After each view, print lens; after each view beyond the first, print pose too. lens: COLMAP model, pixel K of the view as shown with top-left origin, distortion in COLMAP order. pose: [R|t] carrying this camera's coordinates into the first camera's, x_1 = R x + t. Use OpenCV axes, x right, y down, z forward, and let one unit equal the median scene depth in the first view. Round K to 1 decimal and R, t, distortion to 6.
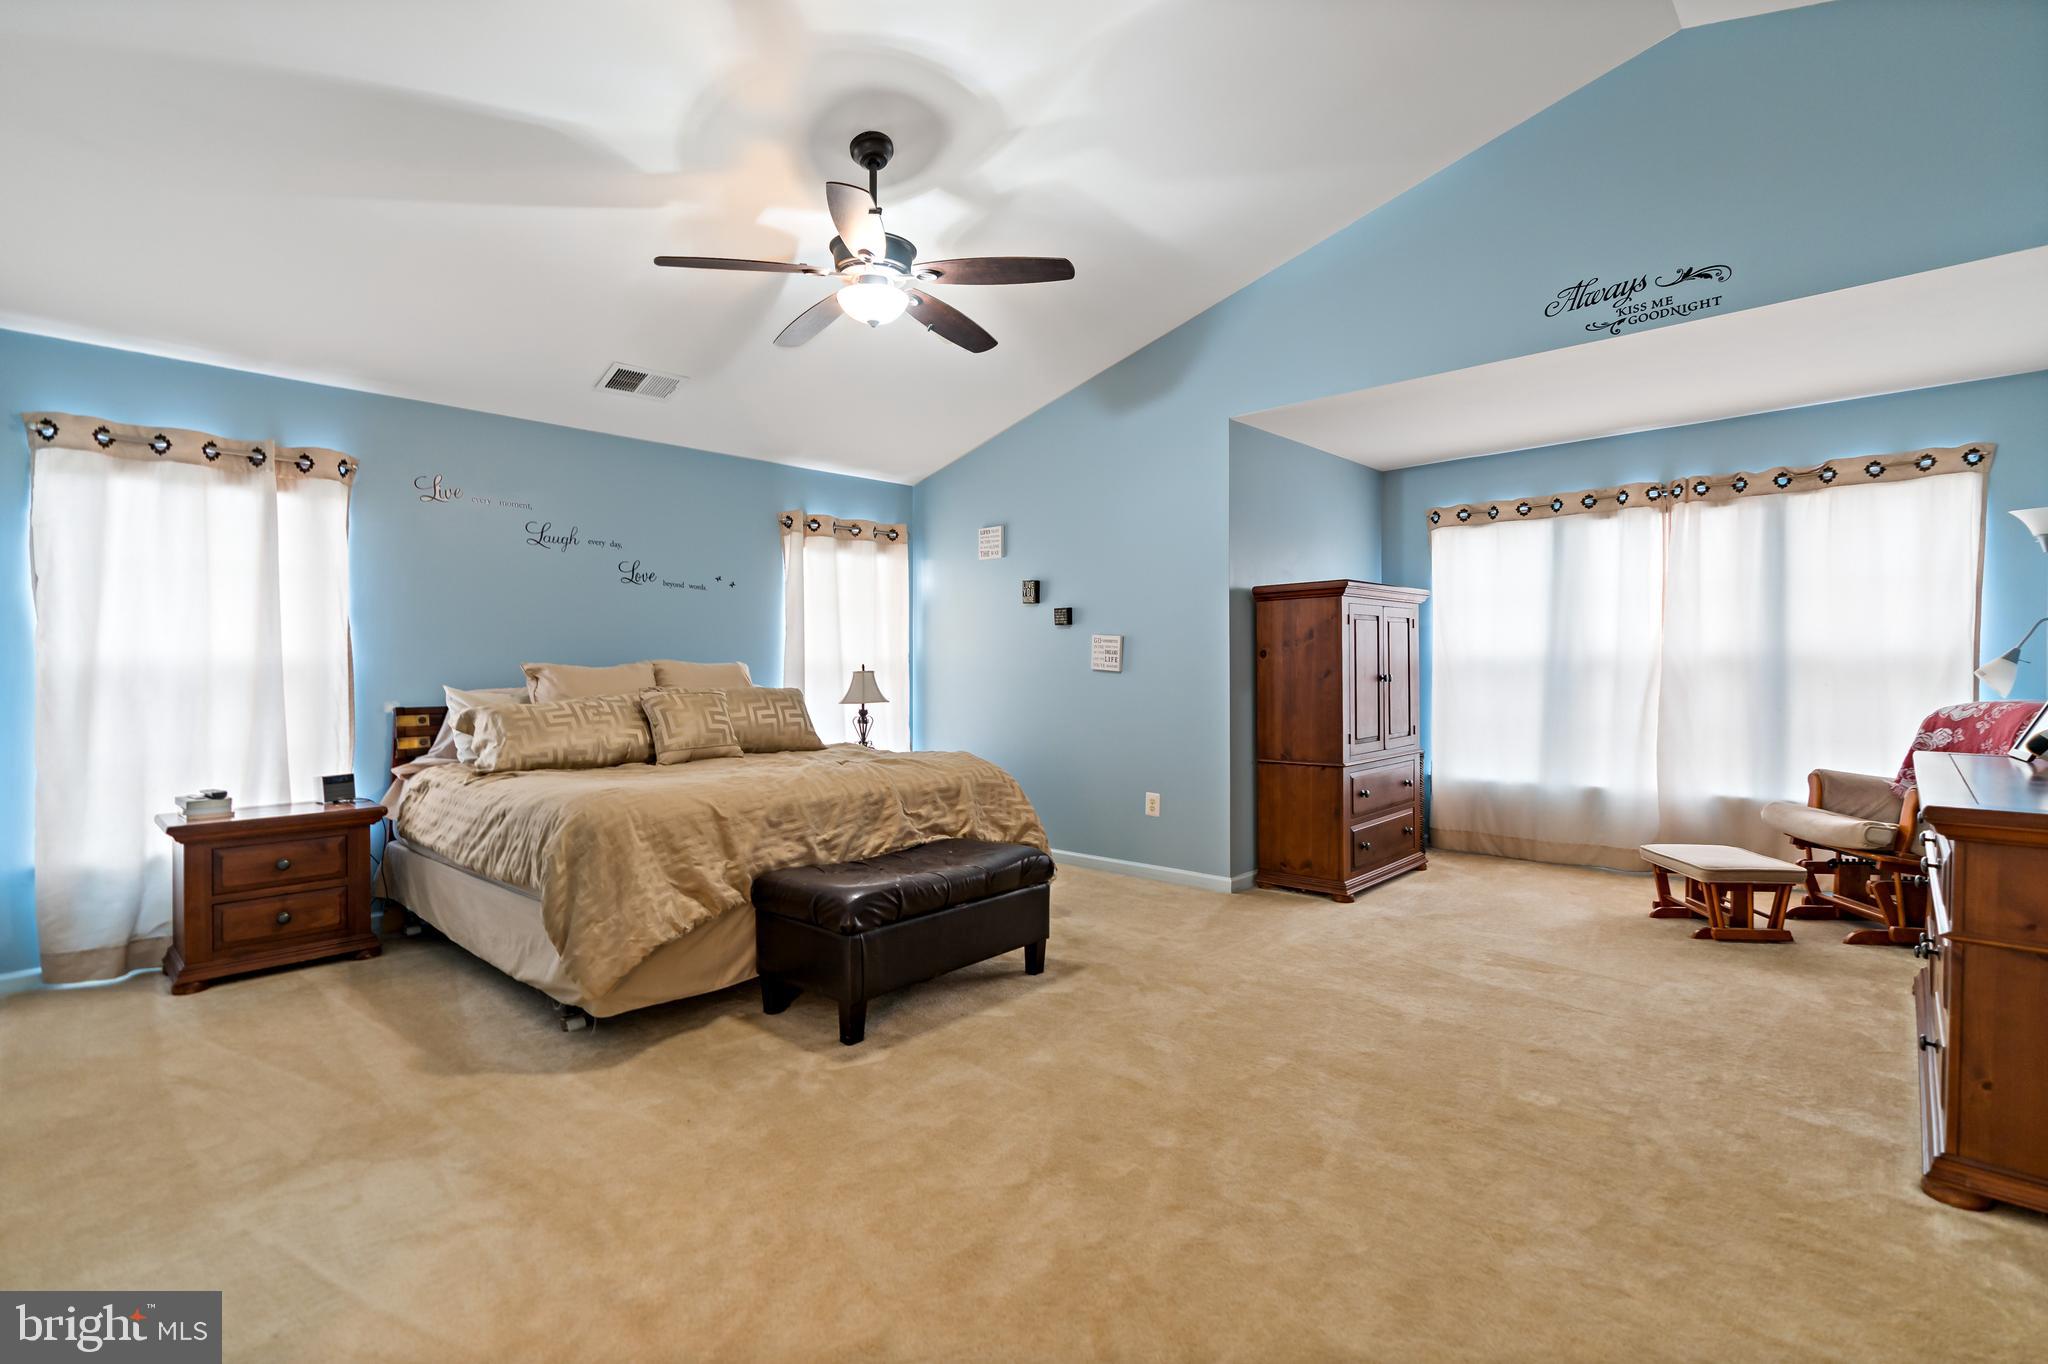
lens RADIAL K [[942.7, 0, 1008.7], [0, 942.7, 676.6], [0, 0, 1]] dist [-0.014519, 0.005493]
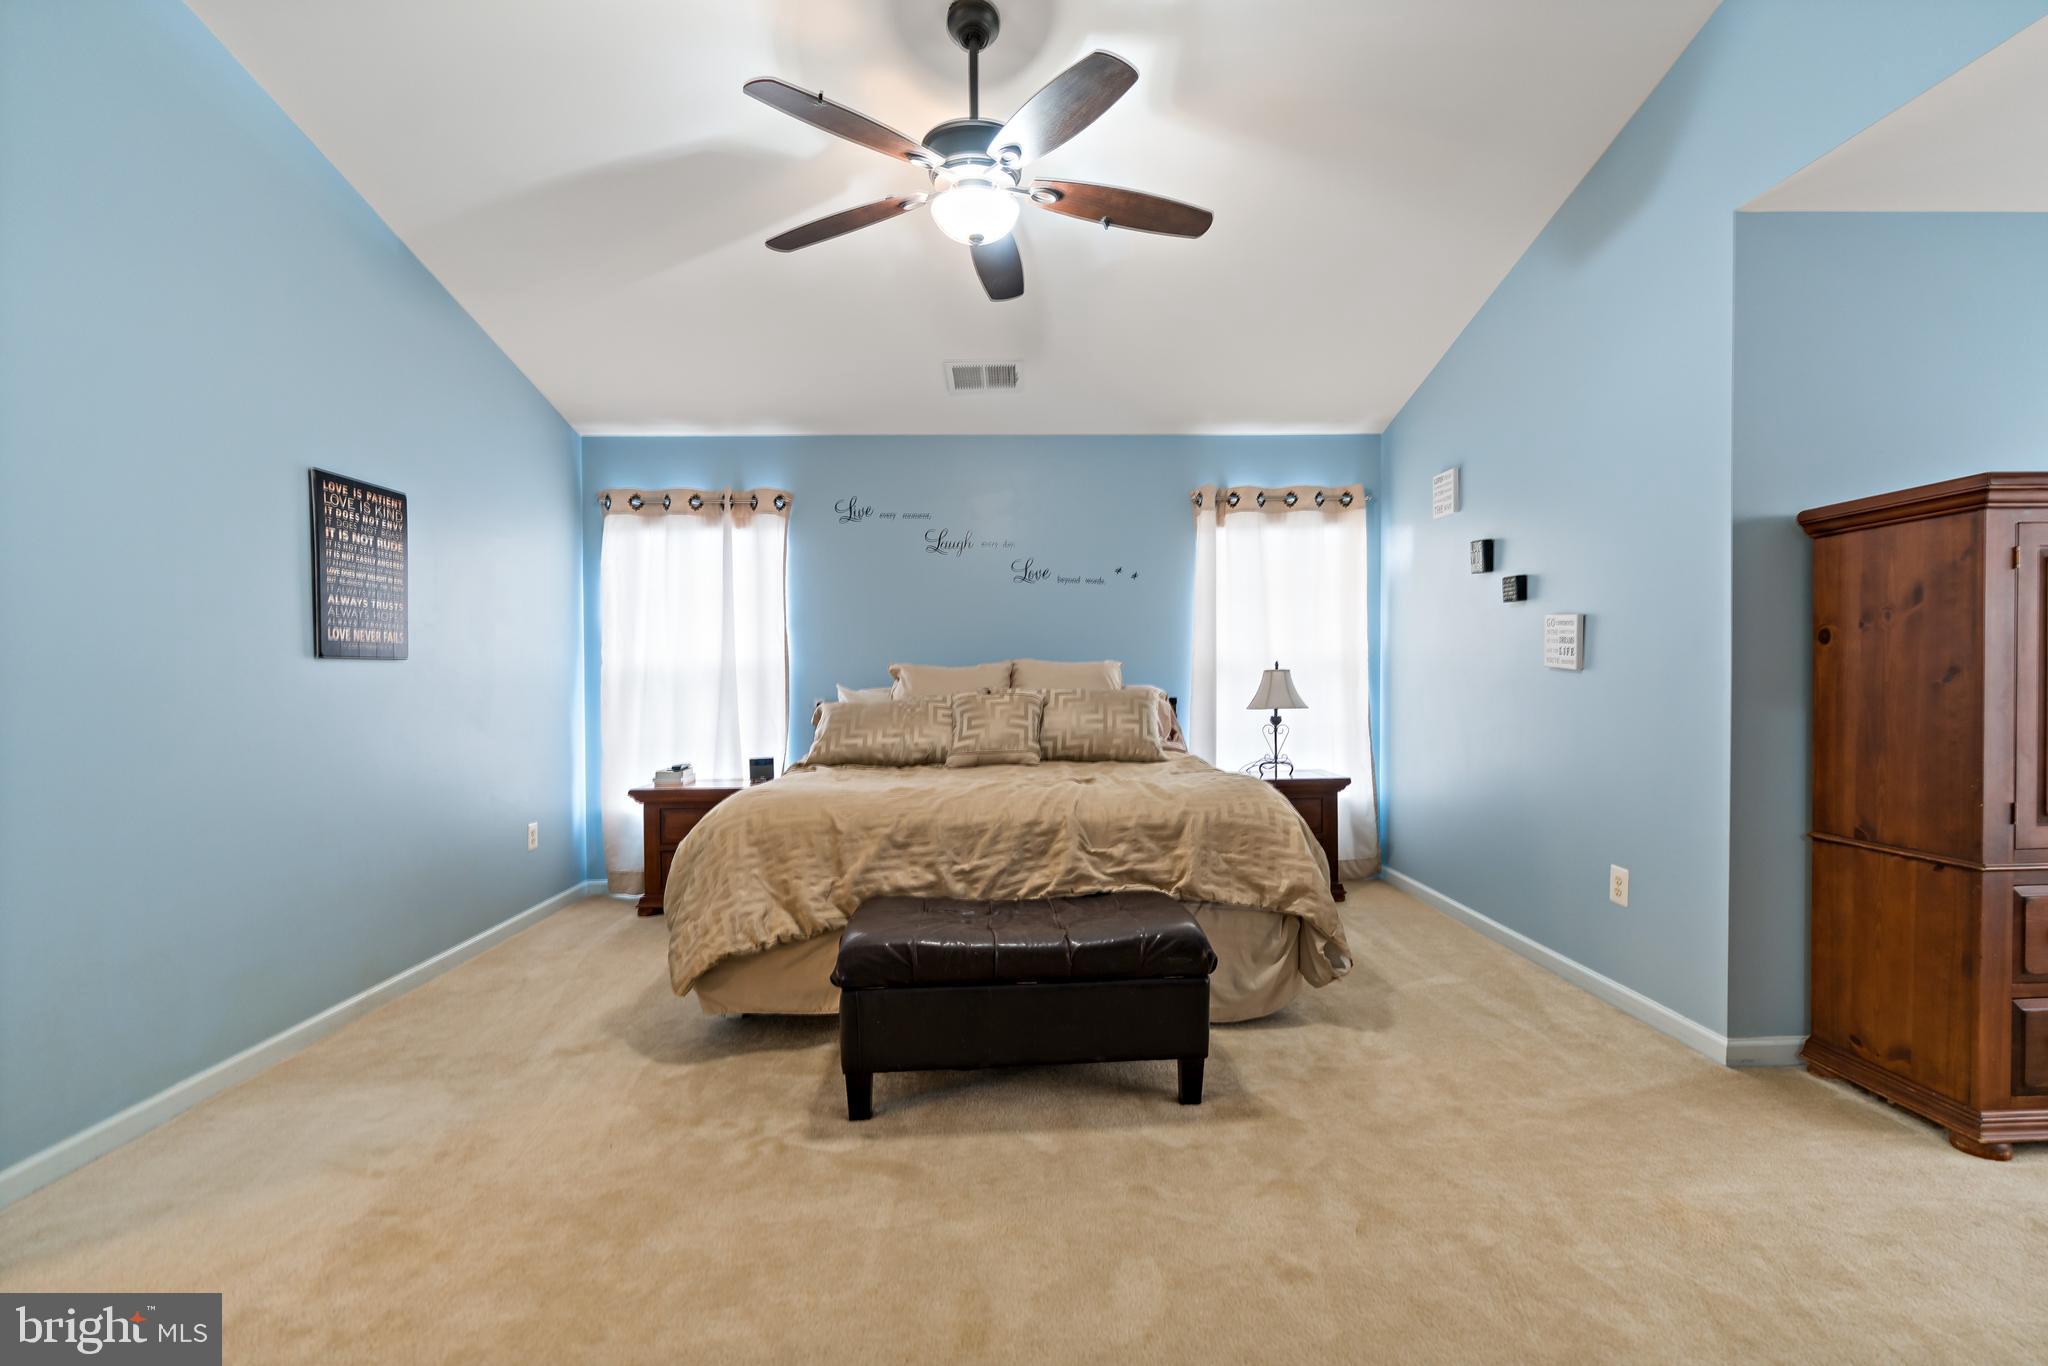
lens RADIAL K [[942.7, 0, 1026.3], [0, 942.7, 689.4], [0, 0, 1]] dist [-0.014519, 0.005493]
pose [[0.721538, 0.011518, -0.692279, 0.367095], [0.000696, 0.999849, 0.017361, -0.004355], [0.692375, -0.013009, 0.721421, 0.360687]]
